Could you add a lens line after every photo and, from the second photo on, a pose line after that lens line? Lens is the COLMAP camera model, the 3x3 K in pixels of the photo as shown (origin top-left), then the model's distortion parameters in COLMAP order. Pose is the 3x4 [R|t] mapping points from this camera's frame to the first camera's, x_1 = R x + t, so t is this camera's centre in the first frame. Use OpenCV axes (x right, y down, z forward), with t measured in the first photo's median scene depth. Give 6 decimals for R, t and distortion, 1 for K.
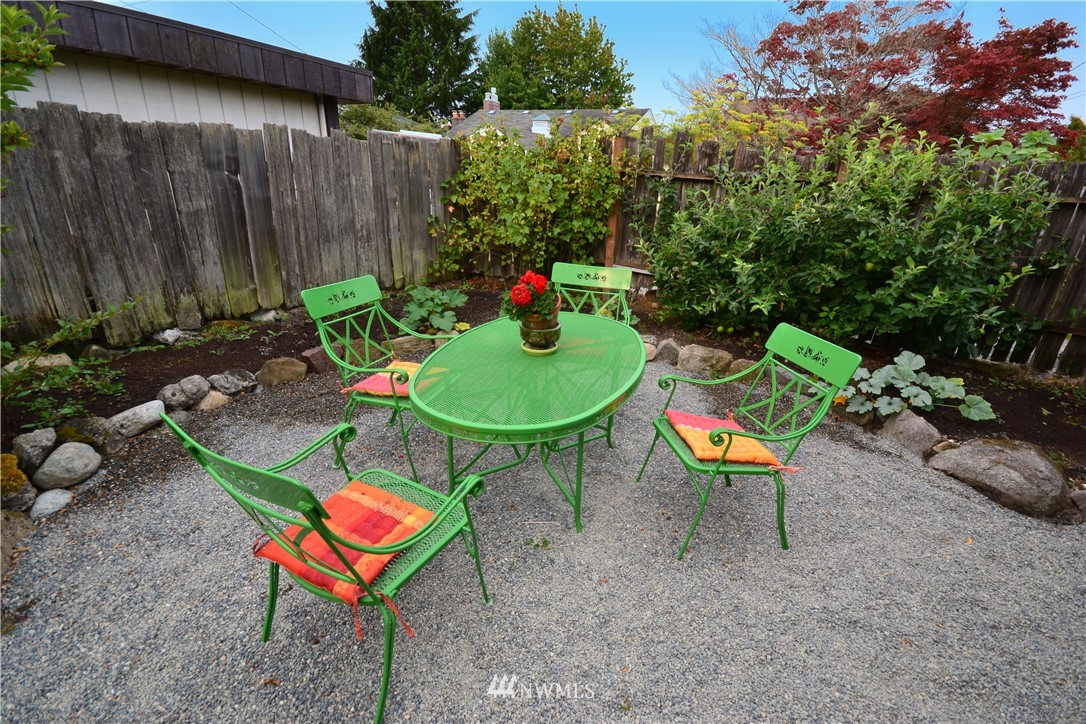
lens RADIAL K [[489.7, 0, 542.5], [0, 489.7, 367.3], [0, 0, 1]] dist [-0.000472, -0.001489]
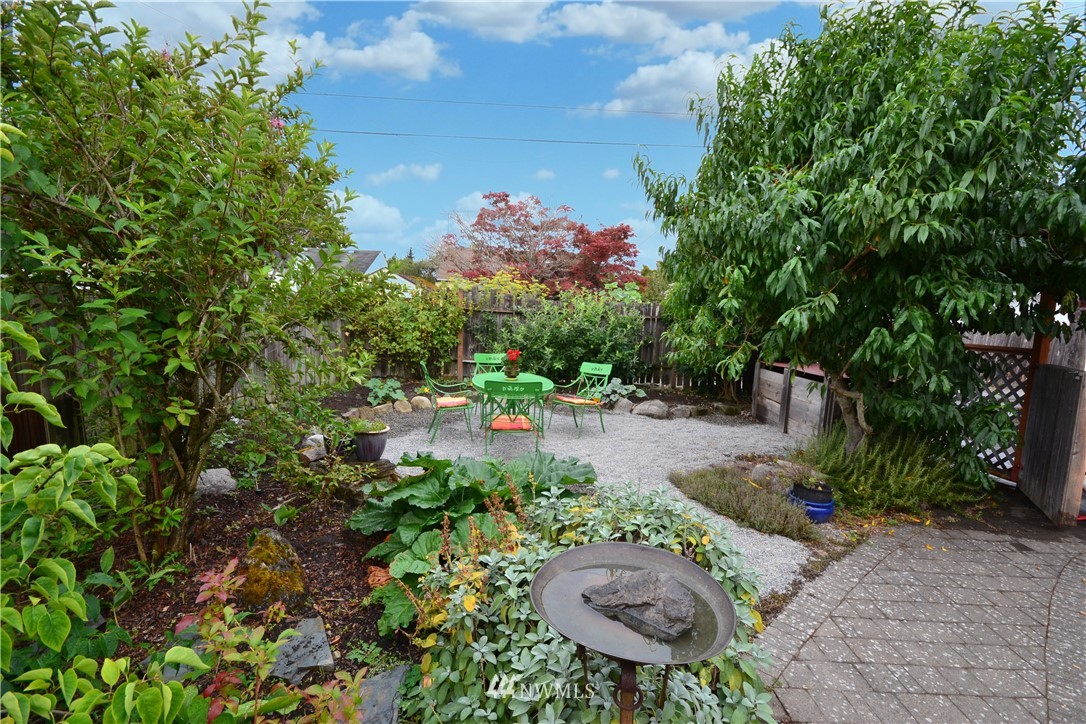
lens RADIAL K [[489.7, 0, 542.3], [0, 489.7, 359.8], [0, 0, 1]] dist [-0.000472, -0.001489]
pose [[0.842780, -0.071814, 0.533446, -0.826418], [0.203758, 0.959871, -0.192694, 0.267383], [-0.498201, 0.271093, 0.823592, -0.830710]]
